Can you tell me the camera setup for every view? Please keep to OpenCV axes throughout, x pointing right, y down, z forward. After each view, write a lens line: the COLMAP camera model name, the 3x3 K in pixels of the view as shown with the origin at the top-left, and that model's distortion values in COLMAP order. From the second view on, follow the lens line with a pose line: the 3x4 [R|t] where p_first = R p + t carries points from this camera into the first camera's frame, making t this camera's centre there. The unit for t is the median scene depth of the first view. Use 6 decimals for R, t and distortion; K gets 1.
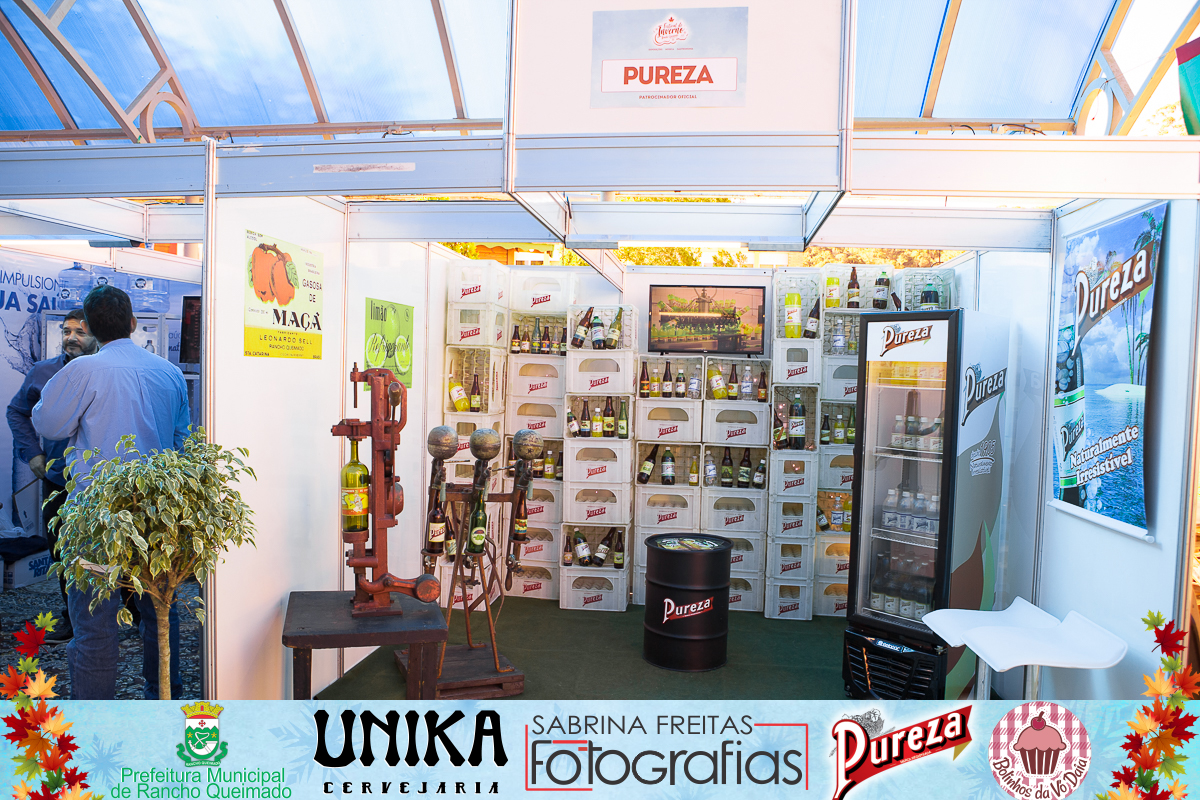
lens RADIAL K [[836.9, 0, 600.4], [0, 836.9, 401.3], [0, 0, 1]] dist [-0.098045, 0.053433]
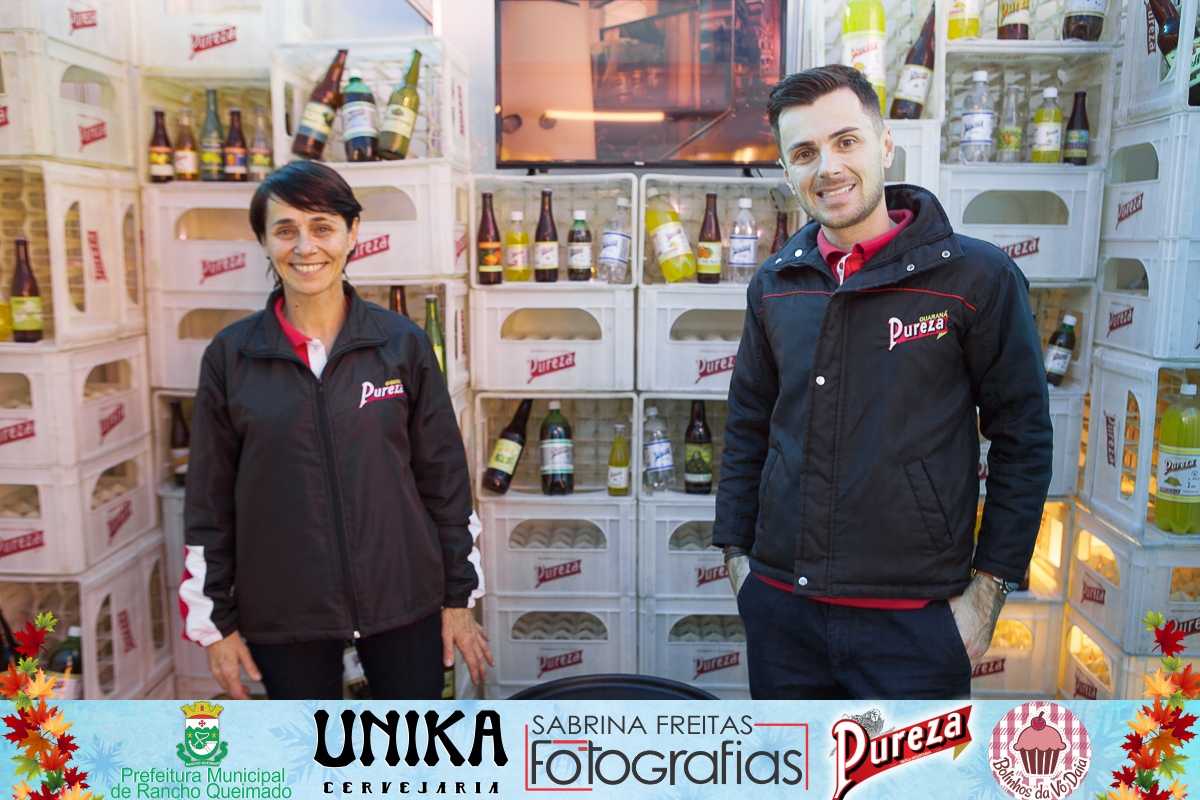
lens RADIAL K [[1031.6, 0, 599.0], [0, 1031.6, 405.3], [0, 0, 1]] dist [-0.061485, 0.012013]
pose [[0.995357, -0.041636, 0.086783, 0.059394], [0.029831, 0.990647, 0.133147, -0.011234], [-0.091515, -0.129940, 0.987290, 0.503060]]
